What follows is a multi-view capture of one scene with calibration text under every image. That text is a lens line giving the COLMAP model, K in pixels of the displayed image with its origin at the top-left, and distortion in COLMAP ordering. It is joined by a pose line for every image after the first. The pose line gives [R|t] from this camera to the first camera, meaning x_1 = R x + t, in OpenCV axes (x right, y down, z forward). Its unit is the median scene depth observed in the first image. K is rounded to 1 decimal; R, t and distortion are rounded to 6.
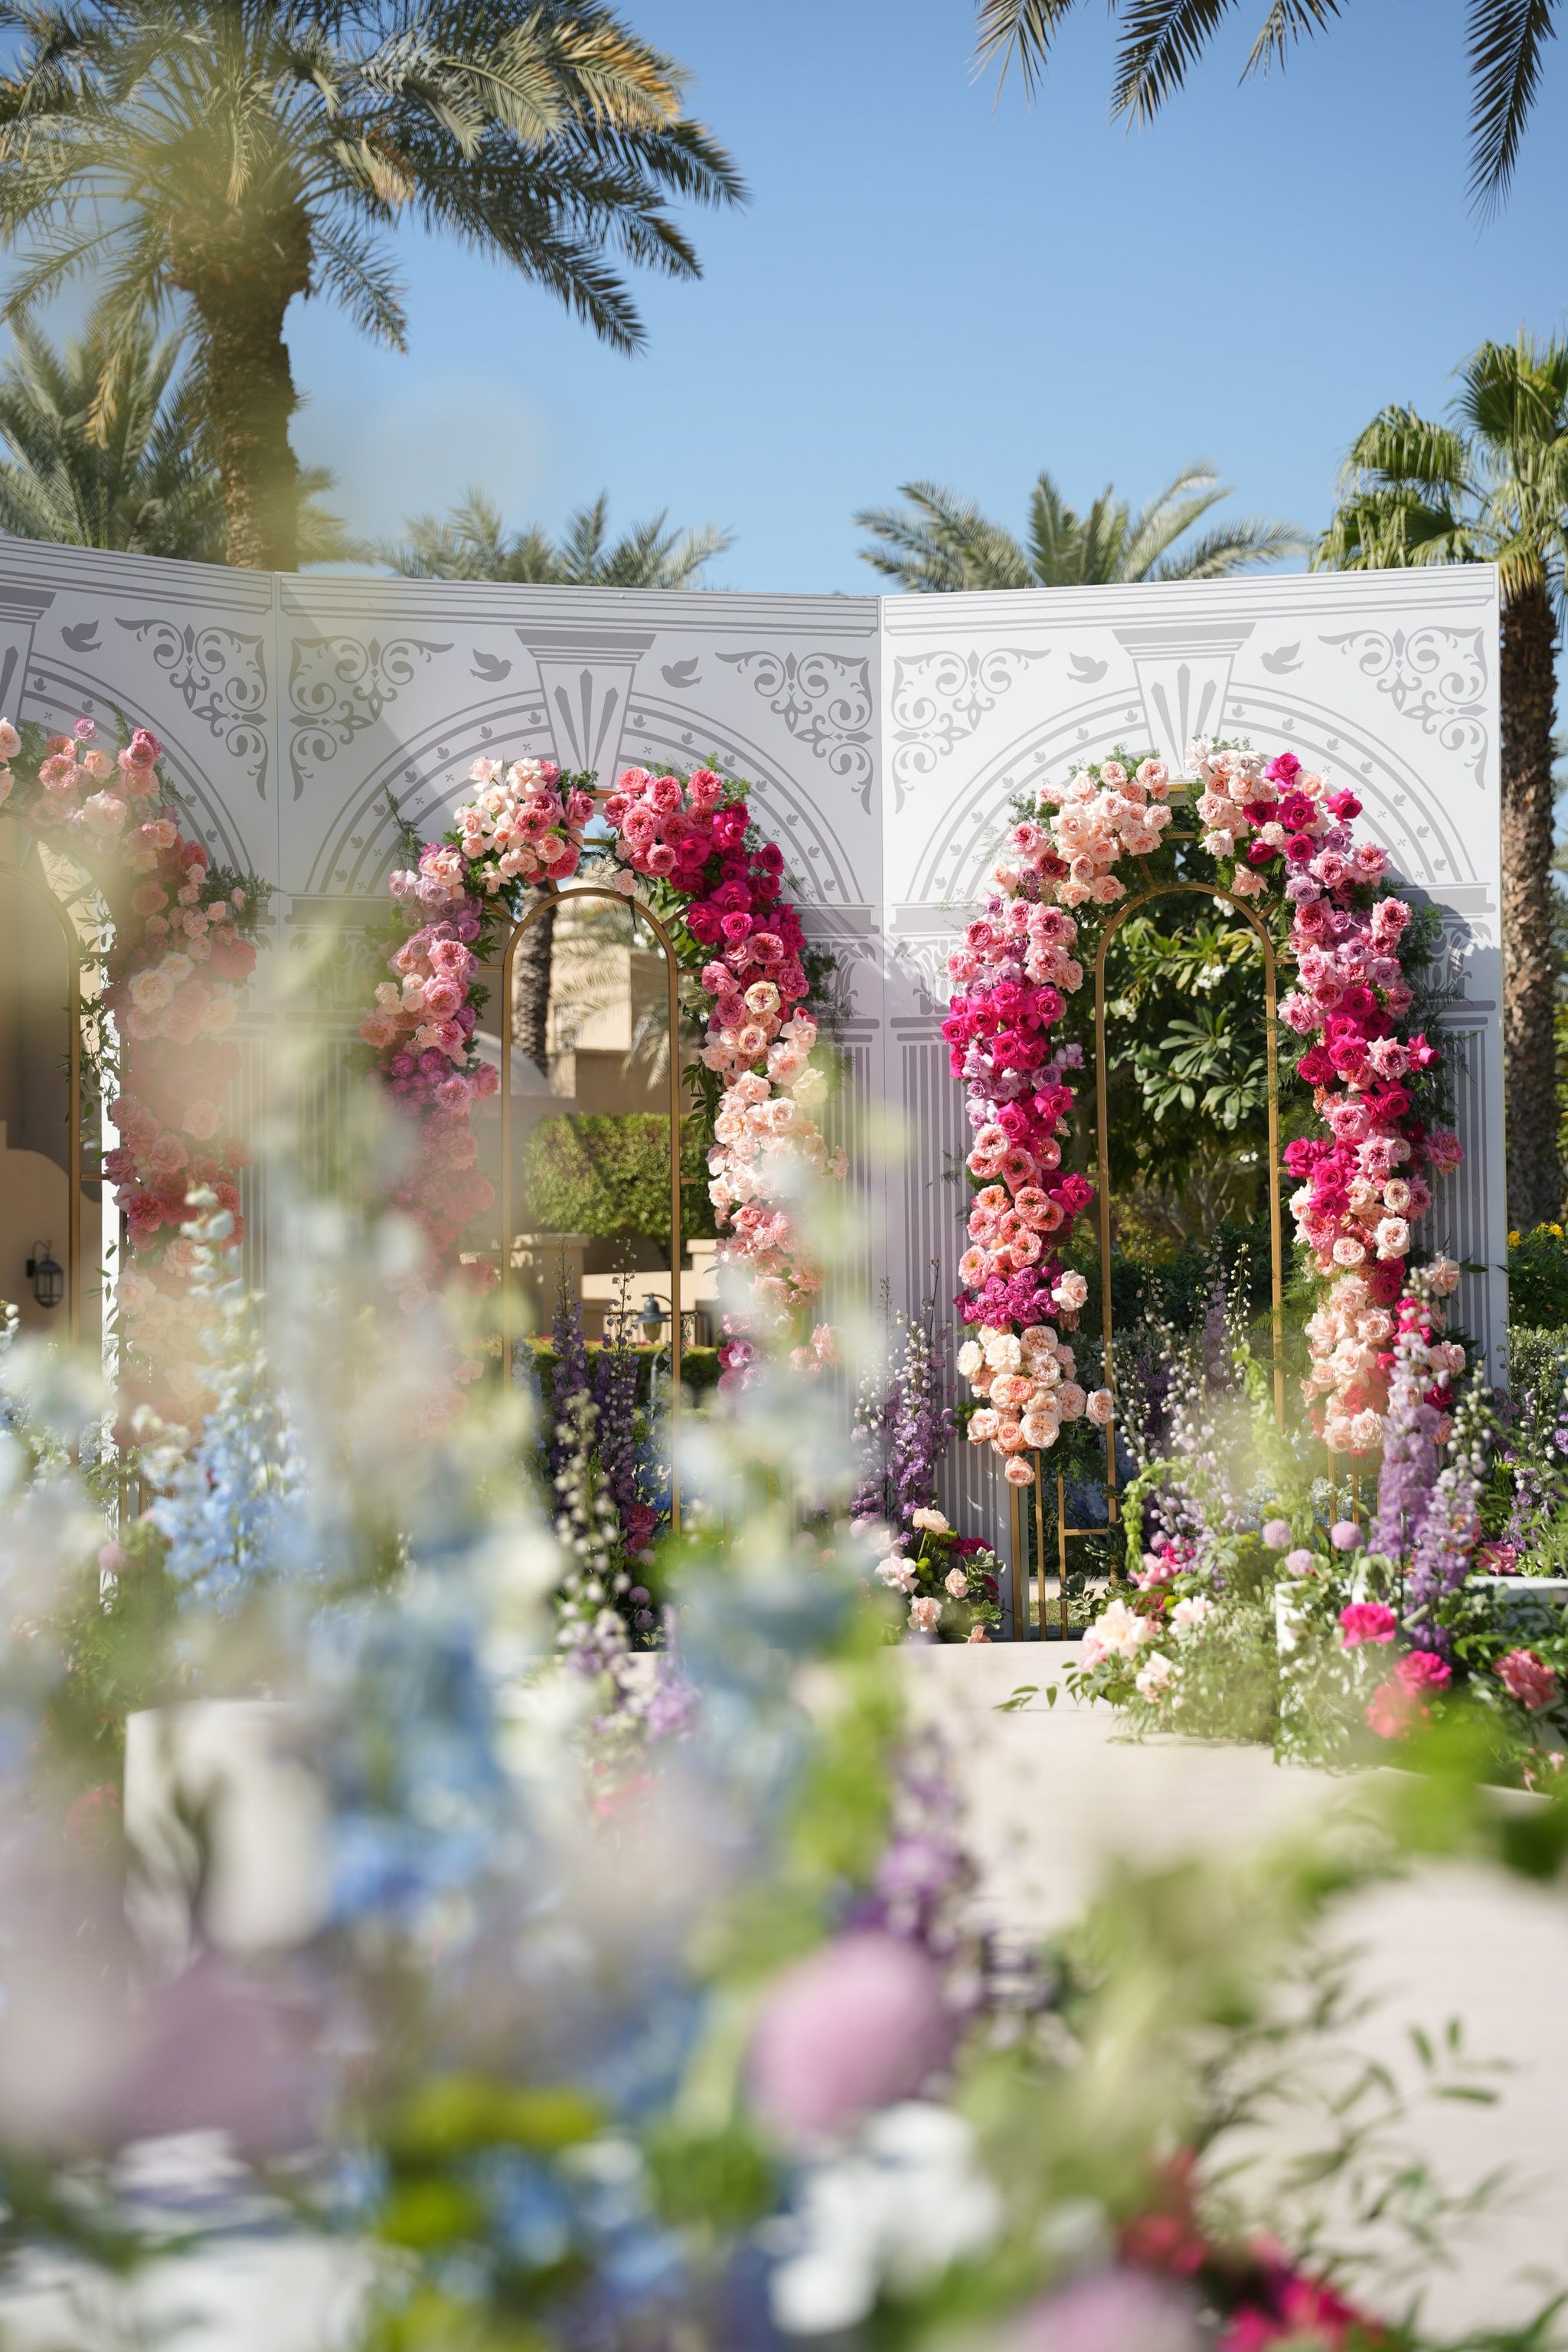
lens RADIAL K [[4326.0, 0, 788.3], [0, 4326.0, 1204.5], [0, 0, 1]] dist [0.429974, -1.055965]
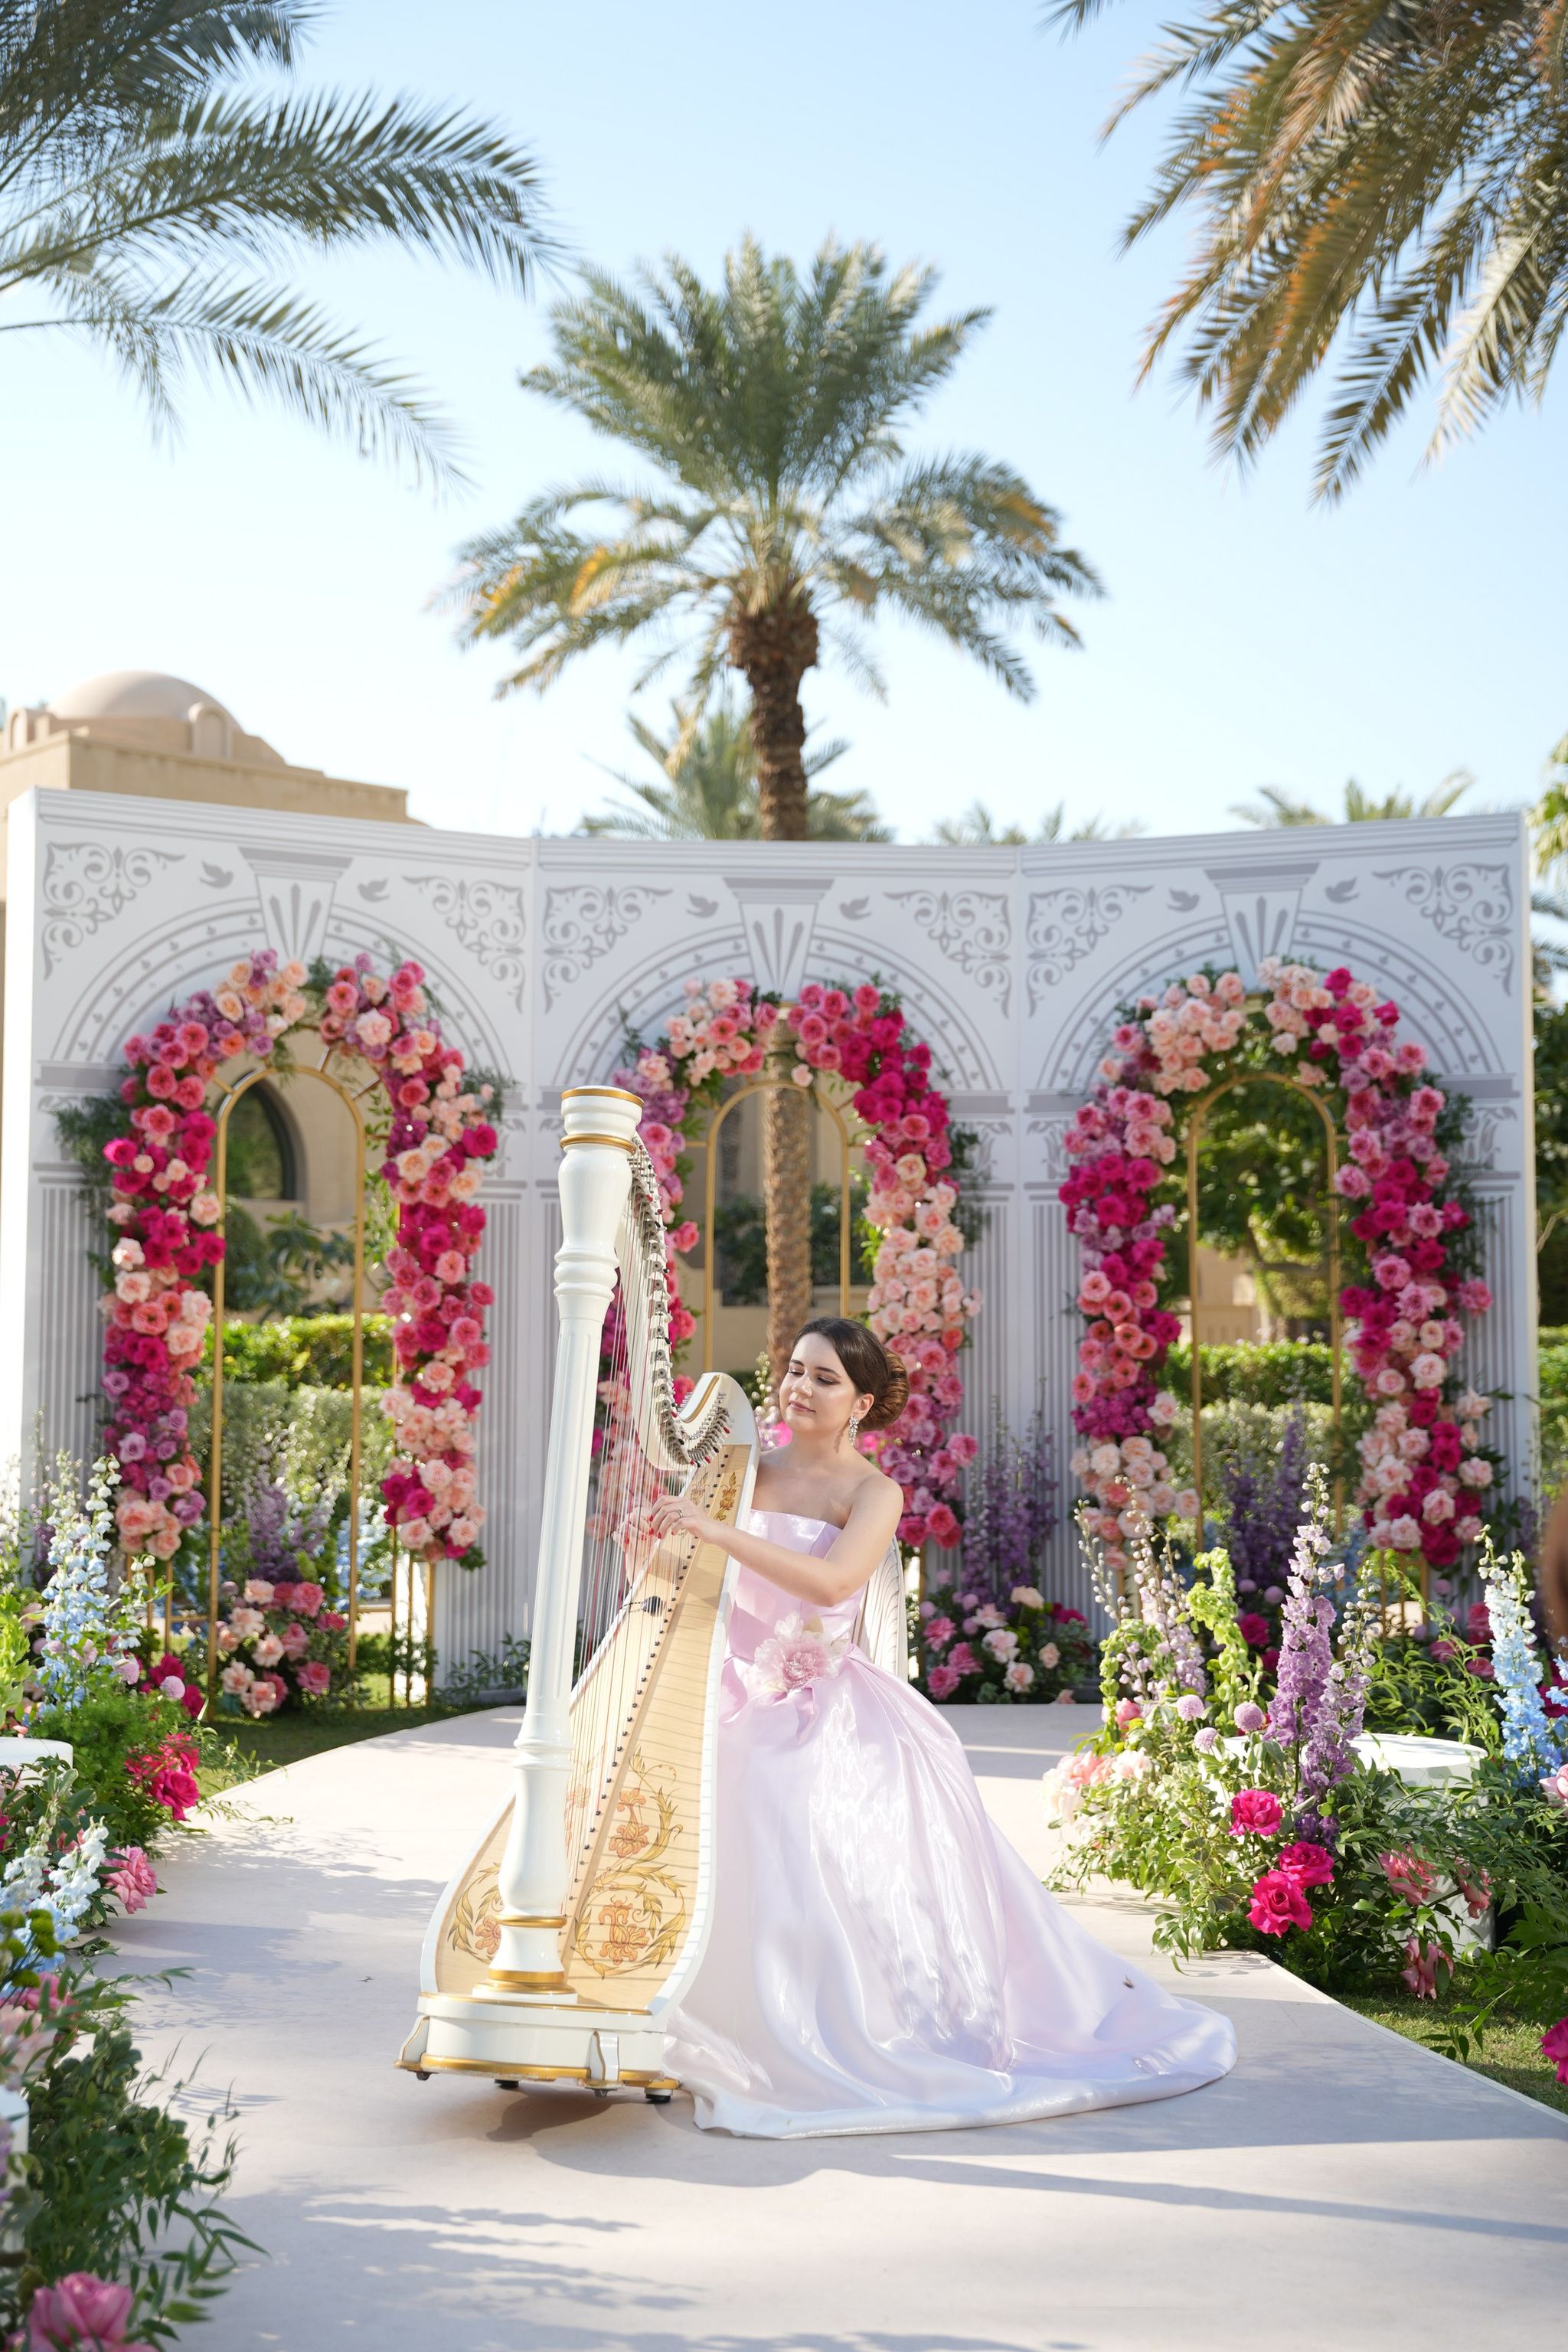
lens RADIAL K [[2727.4, 0, 774.9], [0, 2727.4, 1182.7], [0, 0, 1]] dist [0.087831, -0.002702]
pose [[0.986364, 0.001636, -0.164568, 0.083729], [-0.005750, 0.999683, -0.024525, -0.023893], [0.164475, 0.025137, 0.986061, 0.224139]]
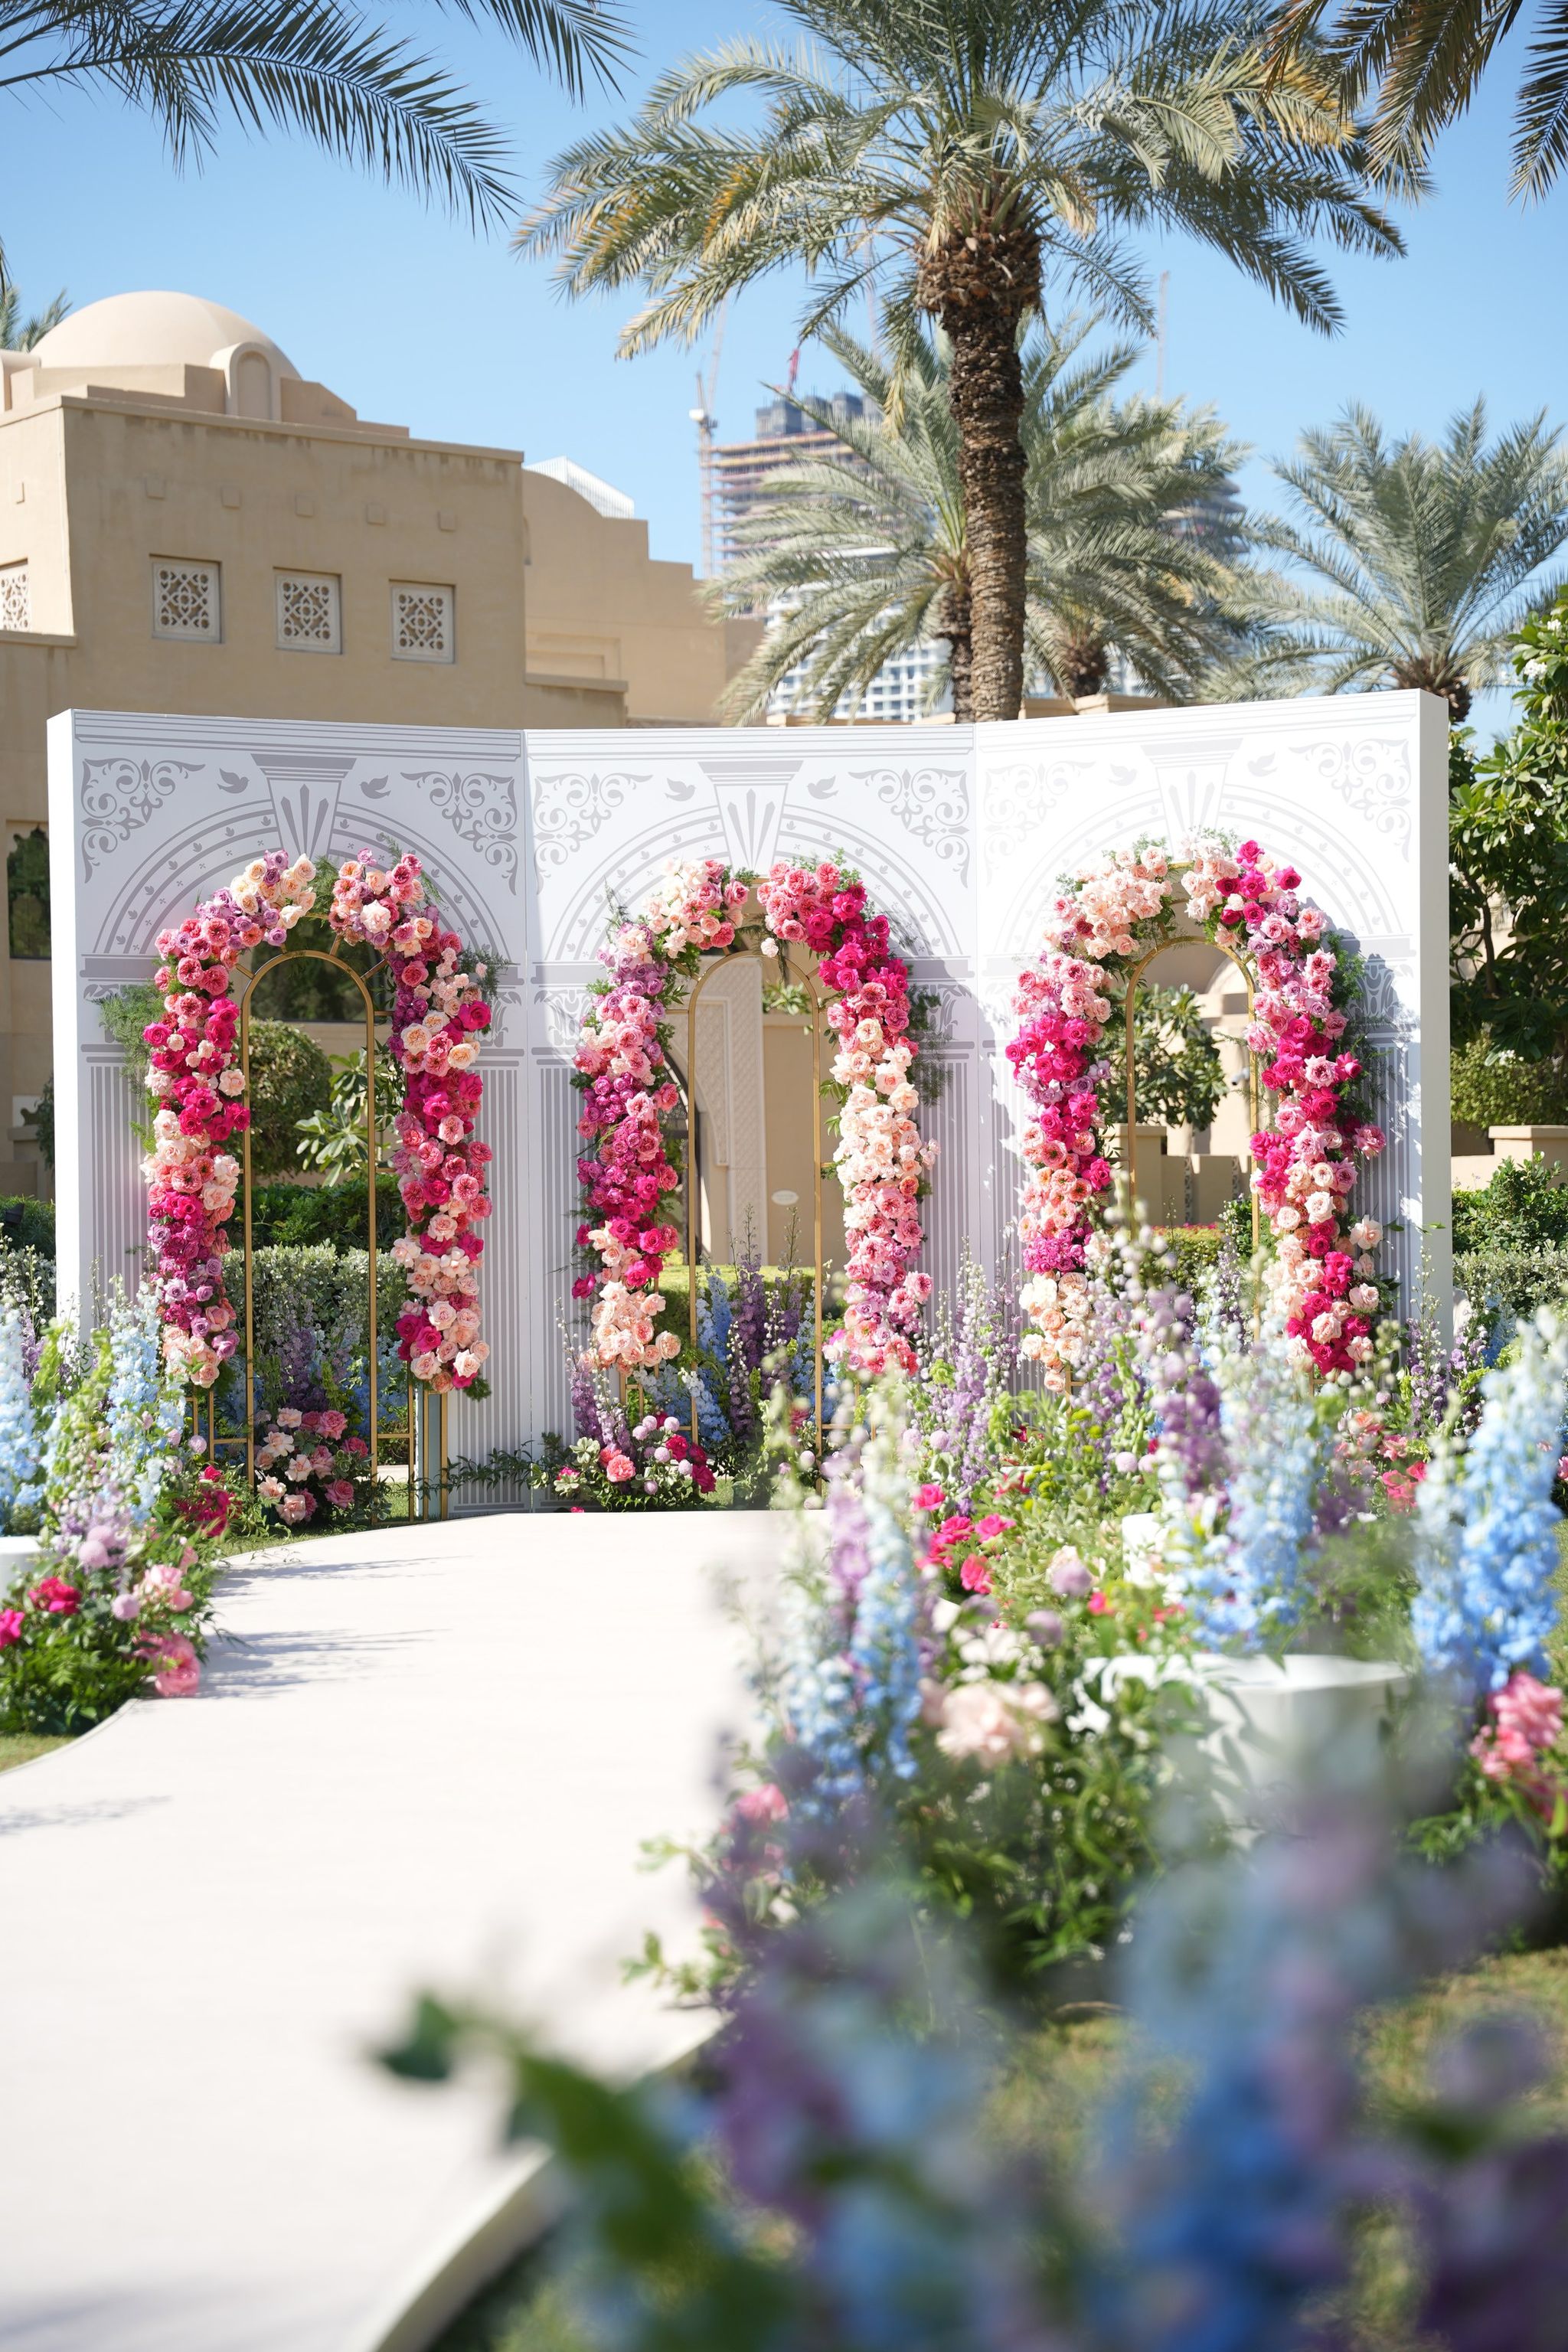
lens RADIAL K [[4326.0, 0, 788.3], [0, 4326.0, 1204.5], [0, 0, 1]] dist [0.429974, -1.055965]
pose [[0.967388, -0.004860, -0.253254, 0.310559], [0.013629, 0.999366, 0.032879, -0.038052], [0.252934, -0.035259, 0.966841, -0.314750]]
